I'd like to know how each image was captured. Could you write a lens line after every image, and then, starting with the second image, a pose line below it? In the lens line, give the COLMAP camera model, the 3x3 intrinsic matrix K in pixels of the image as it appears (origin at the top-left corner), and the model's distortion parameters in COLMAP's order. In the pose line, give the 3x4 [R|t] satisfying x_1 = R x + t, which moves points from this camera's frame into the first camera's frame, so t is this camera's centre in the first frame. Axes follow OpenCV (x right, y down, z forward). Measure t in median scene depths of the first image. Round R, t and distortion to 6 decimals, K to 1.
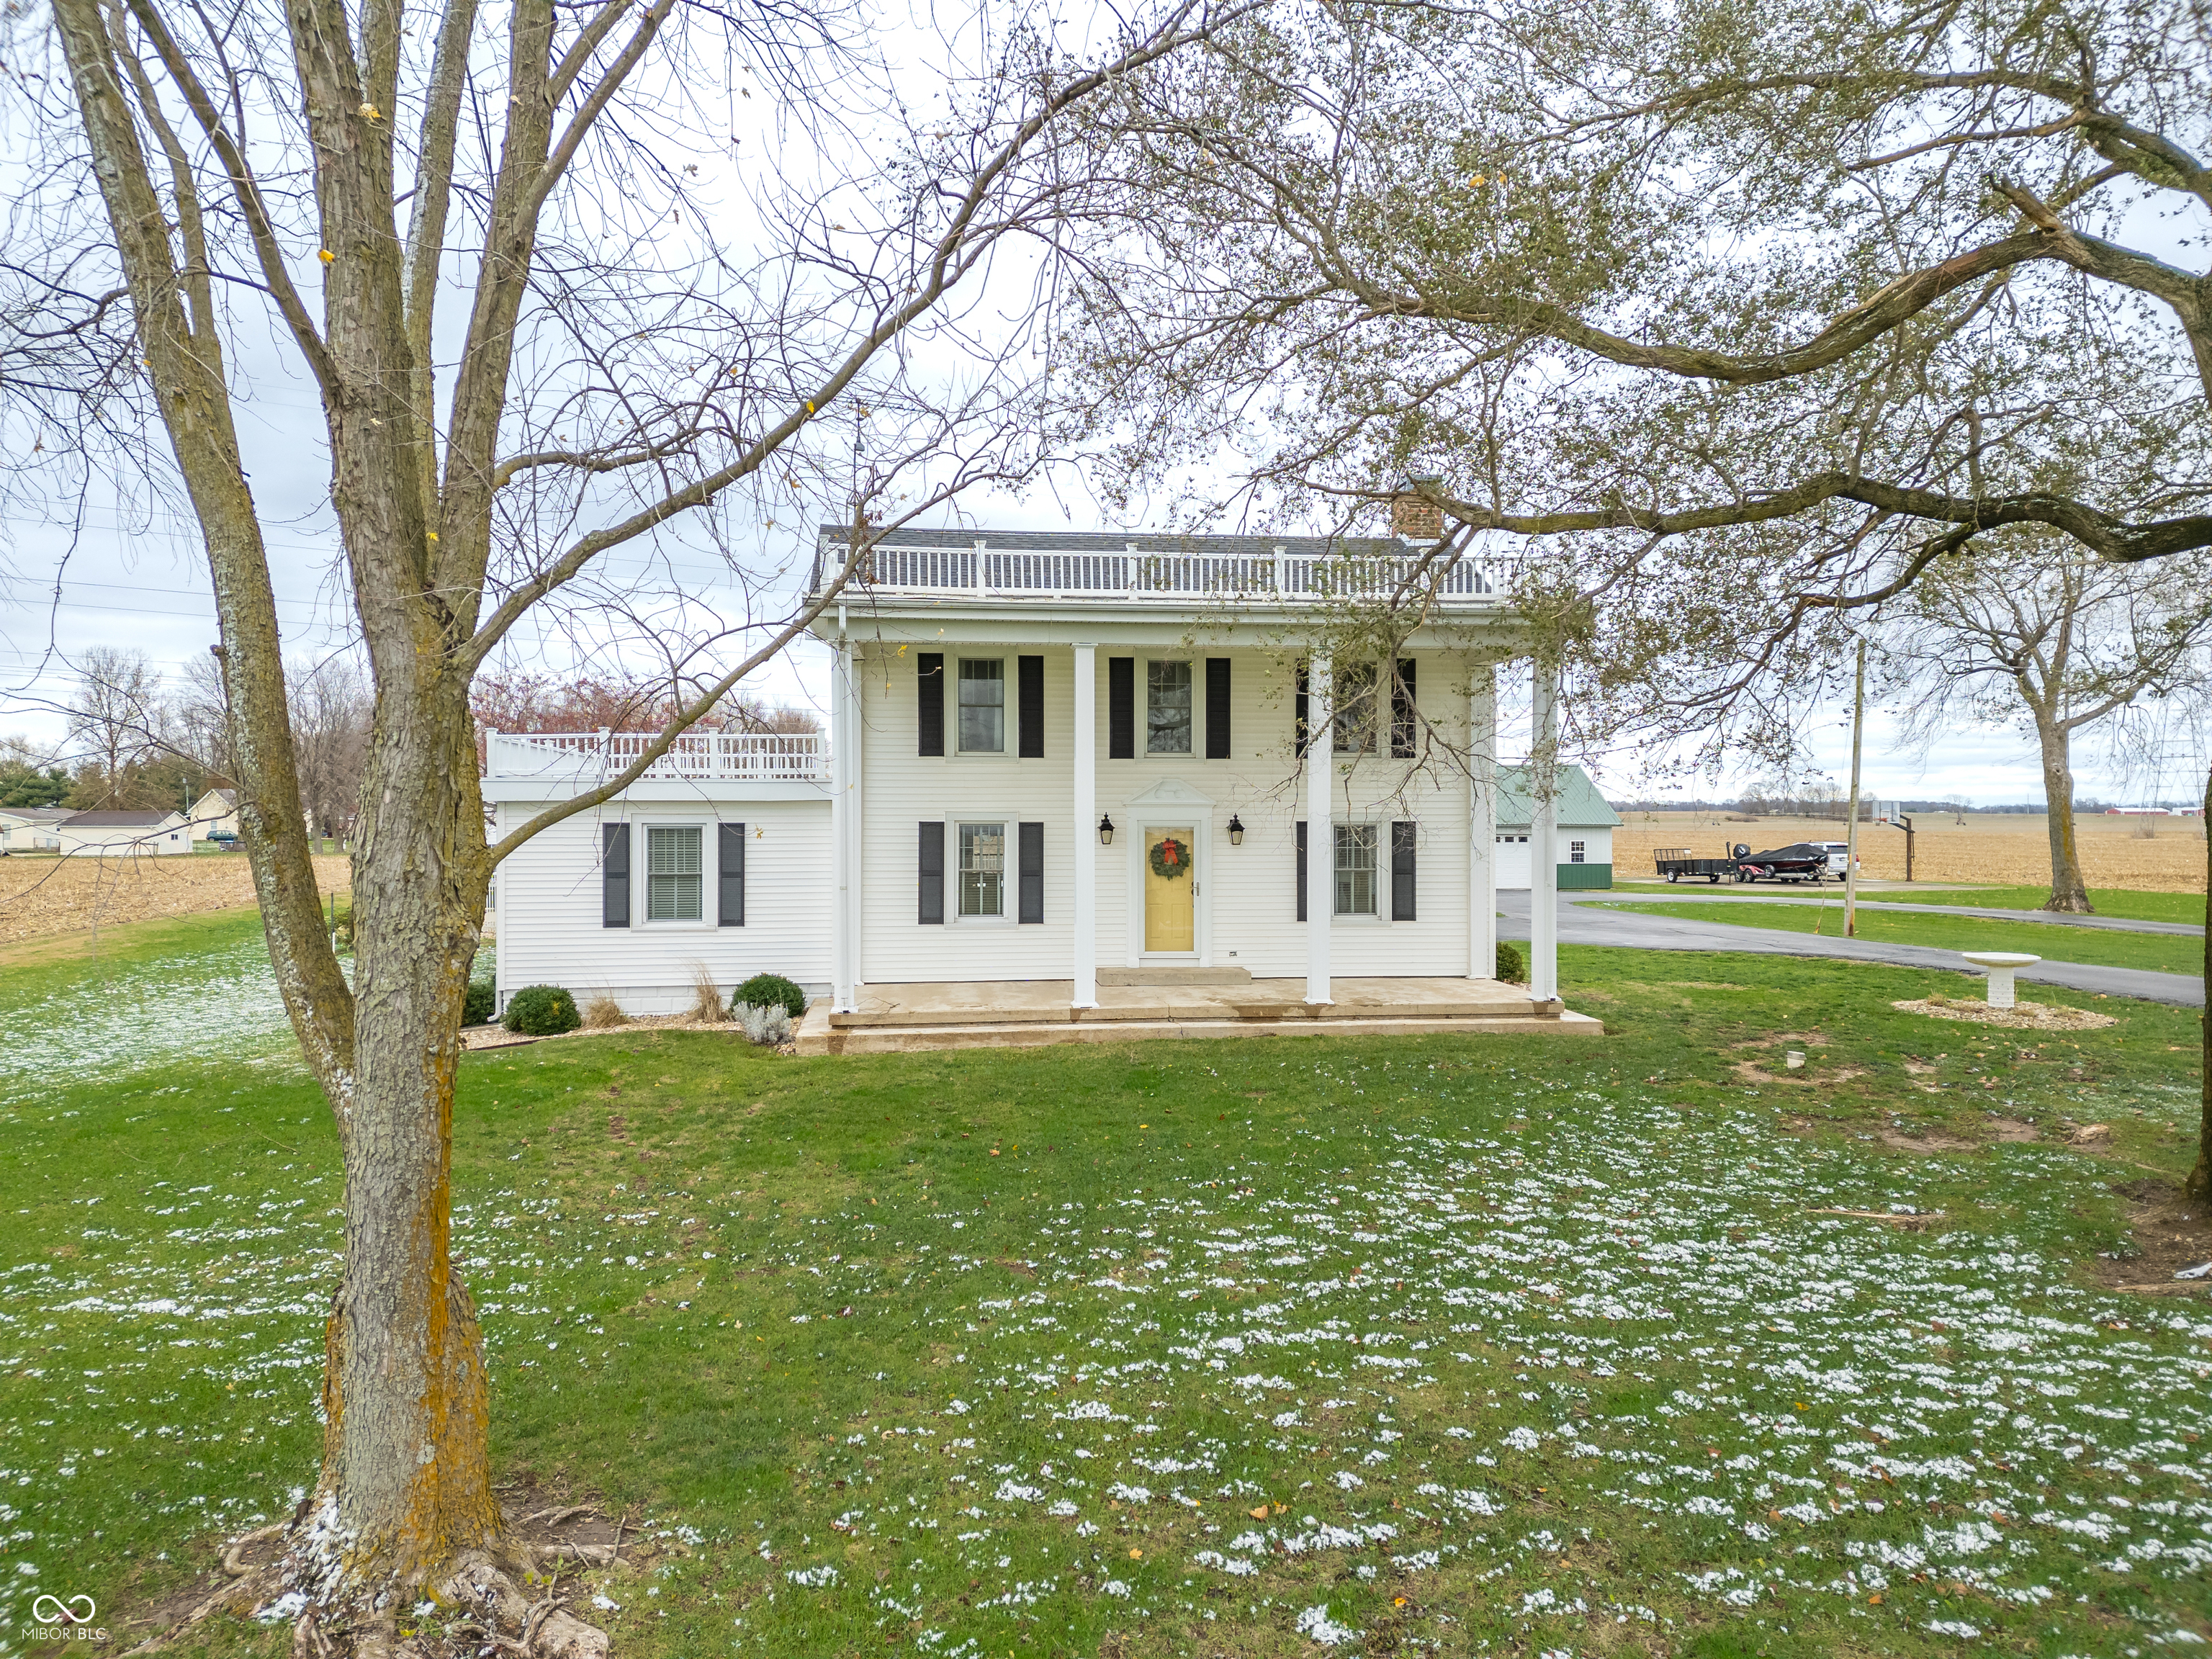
lens RADIAL K [[1533.3, 0, 1112.5], [0, 1533.3, 823.8], [0, 0, 1]] dist [0.080176, -0.068917]
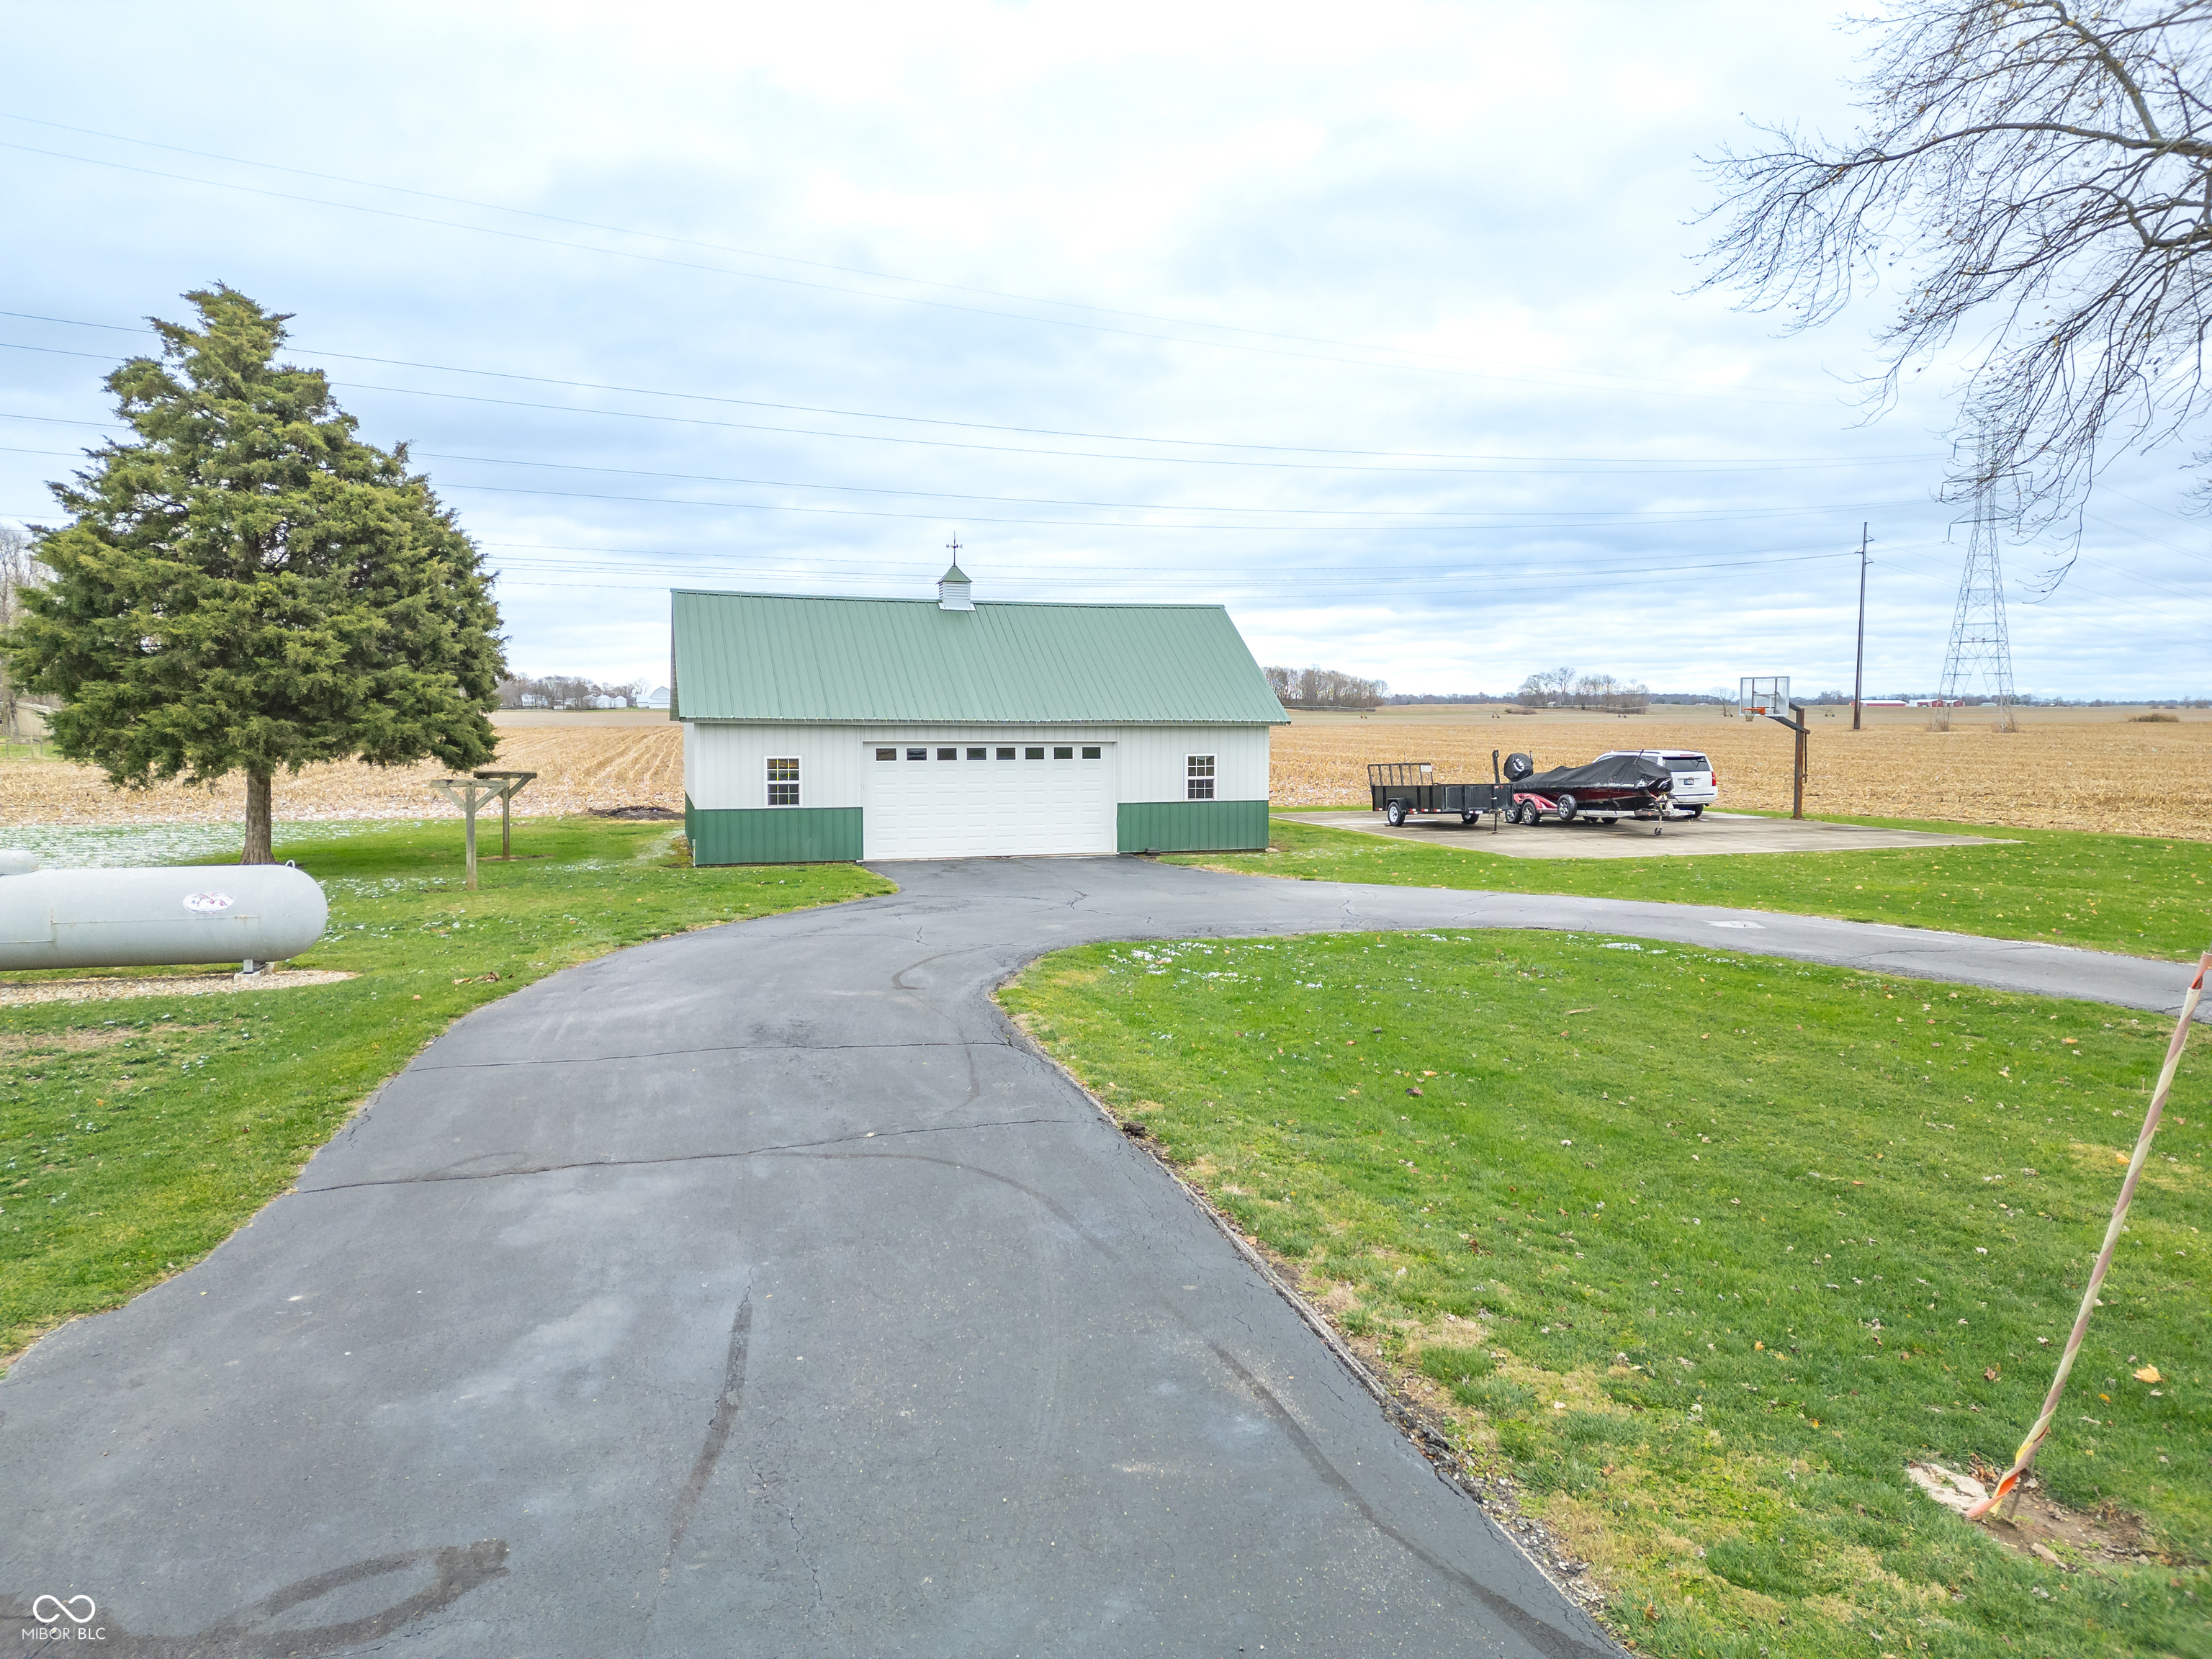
lens RADIAL K [[1533.3, 0, 1096.7], [0, 1533.3, 823.4], [0, 0, 1]] dist [0.080176, -0.068917]
pose [[0.993063, -0.007957, 0.117311, 1.222731], [-0.000211, 0.997585, 0.069451, -0.005692], [-0.117581, -0.068995, 0.990664, 3.007278]]
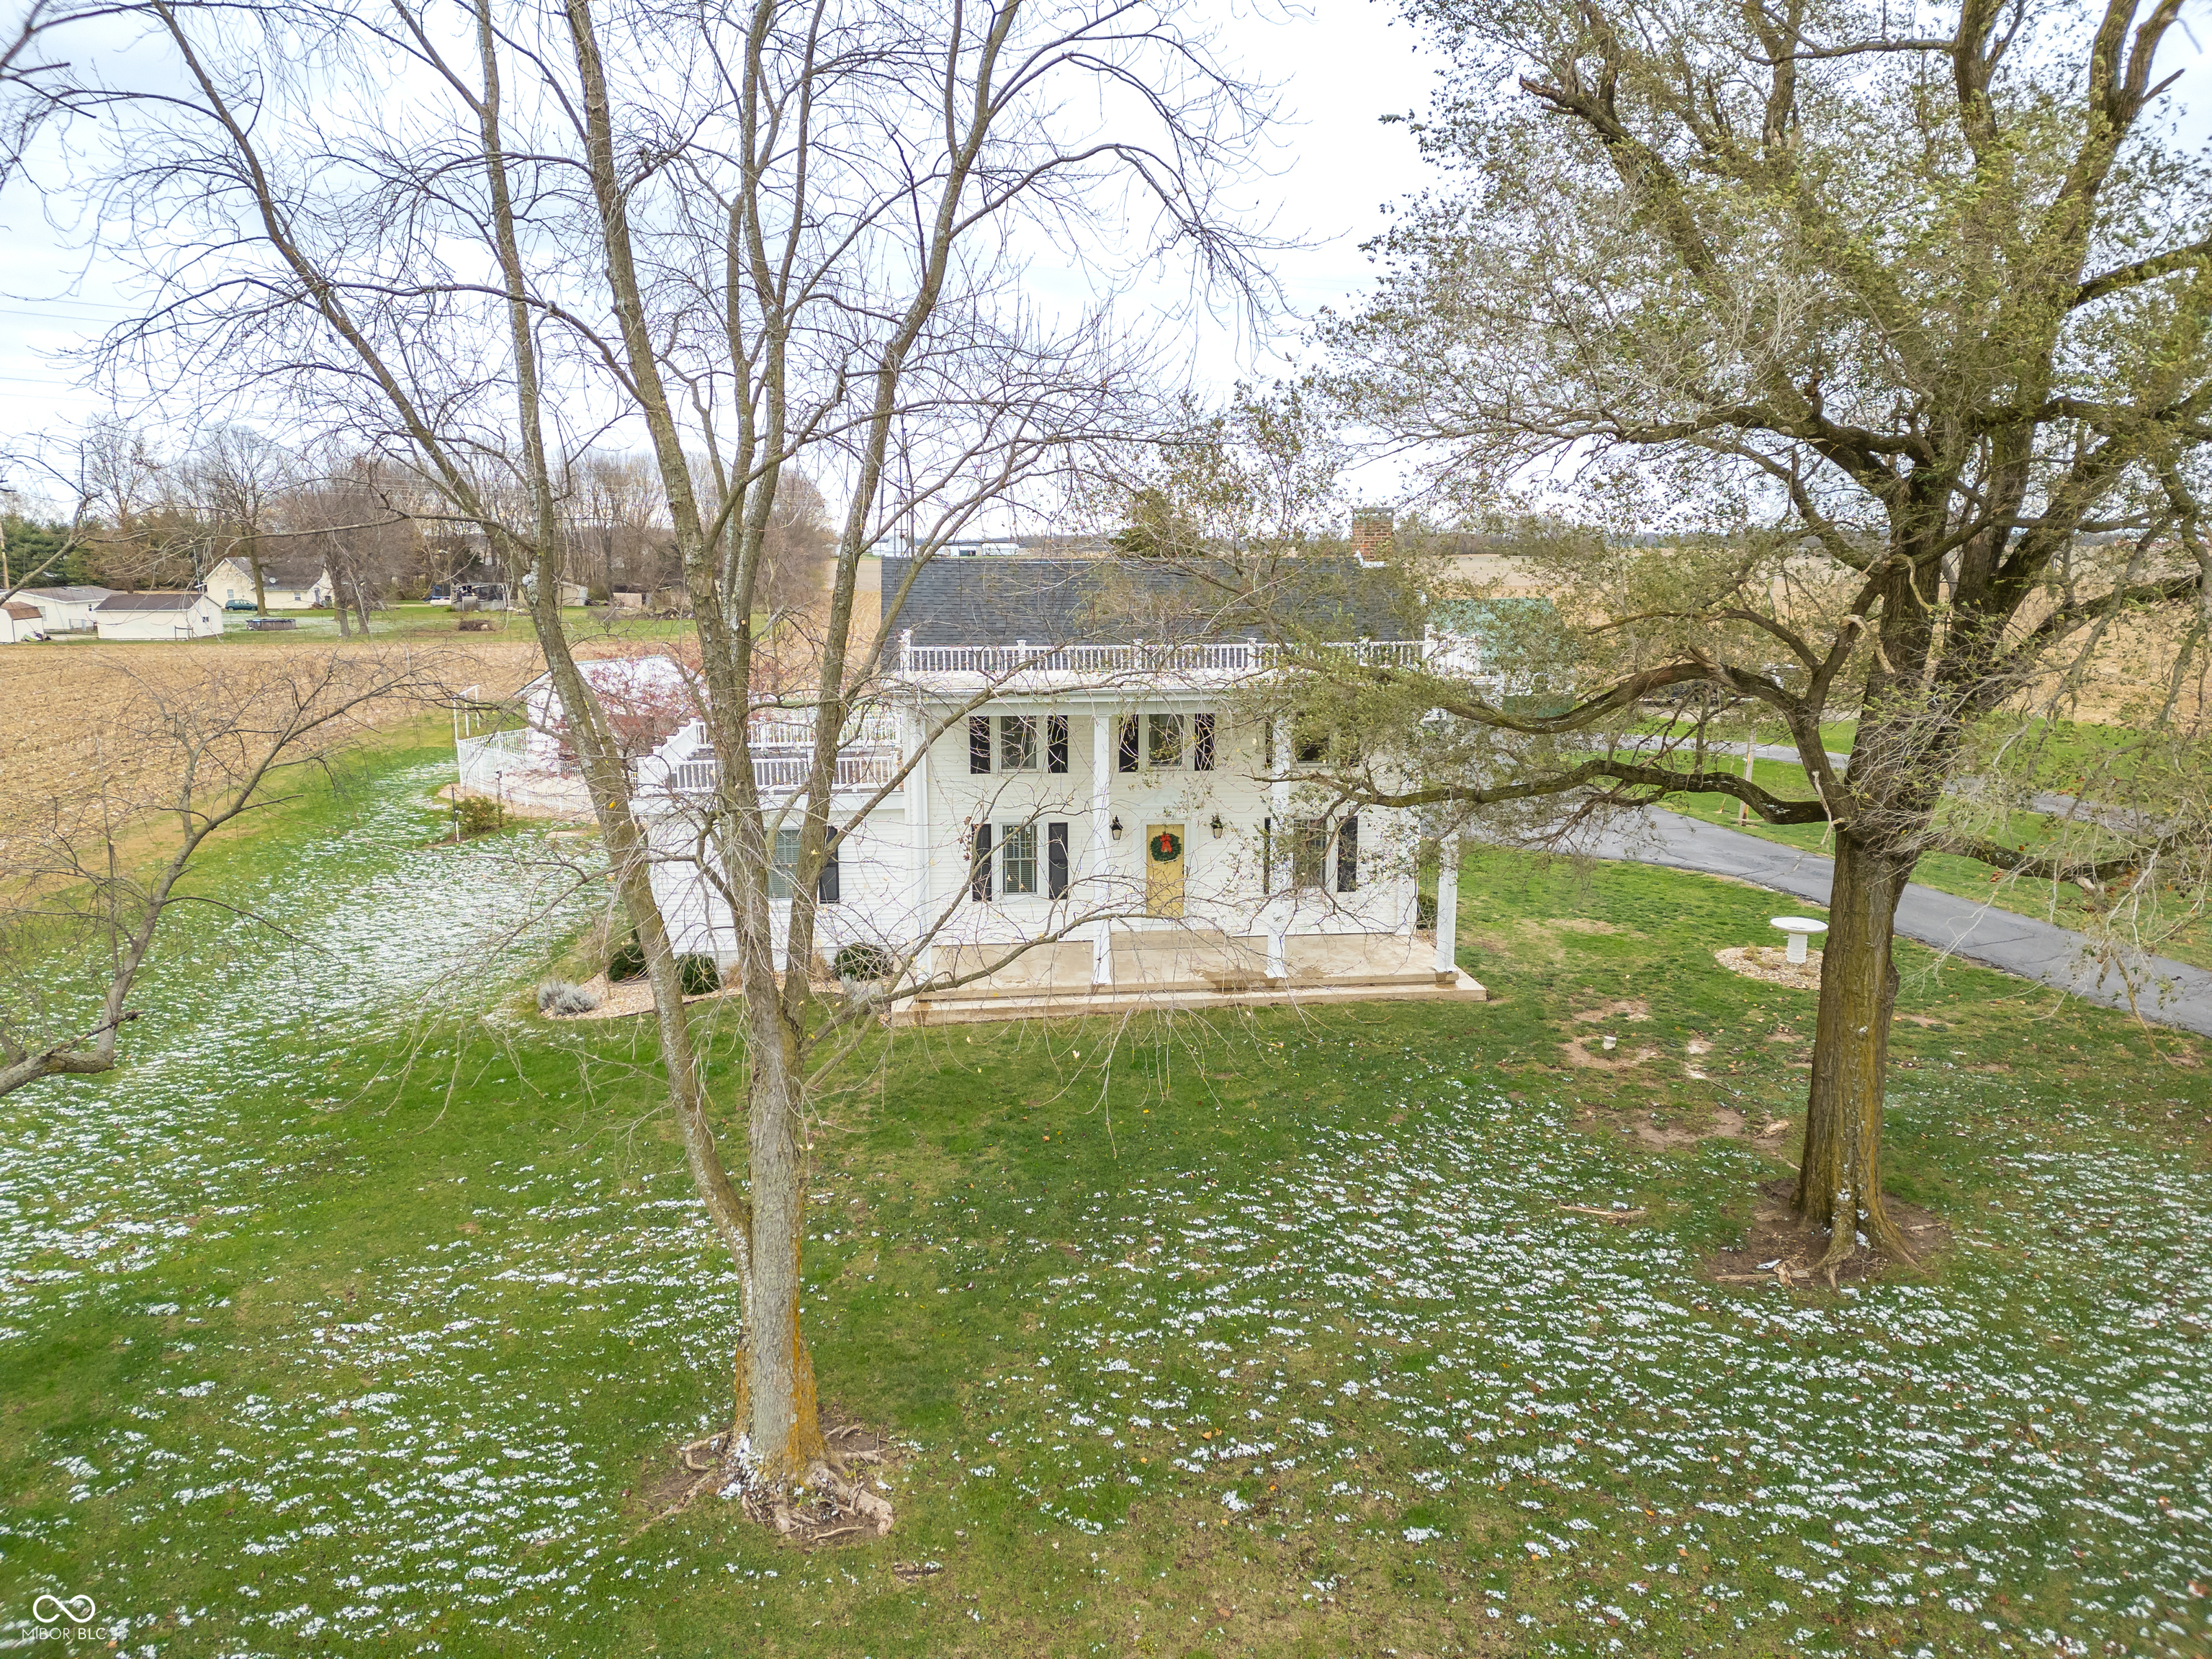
lens RADIAL K [[1533.3, 0, 1115.0], [0, 1533.3, 822.6], [0, 0, 1]] dist [0.080176, -0.068917]
pose [[0.999994, 0.000936, 0.003277, -0.017977], [-0.001483, 0.985237, 0.171189, -0.411835], [-0.003068, -0.171193, 0.985233, -0.498783]]
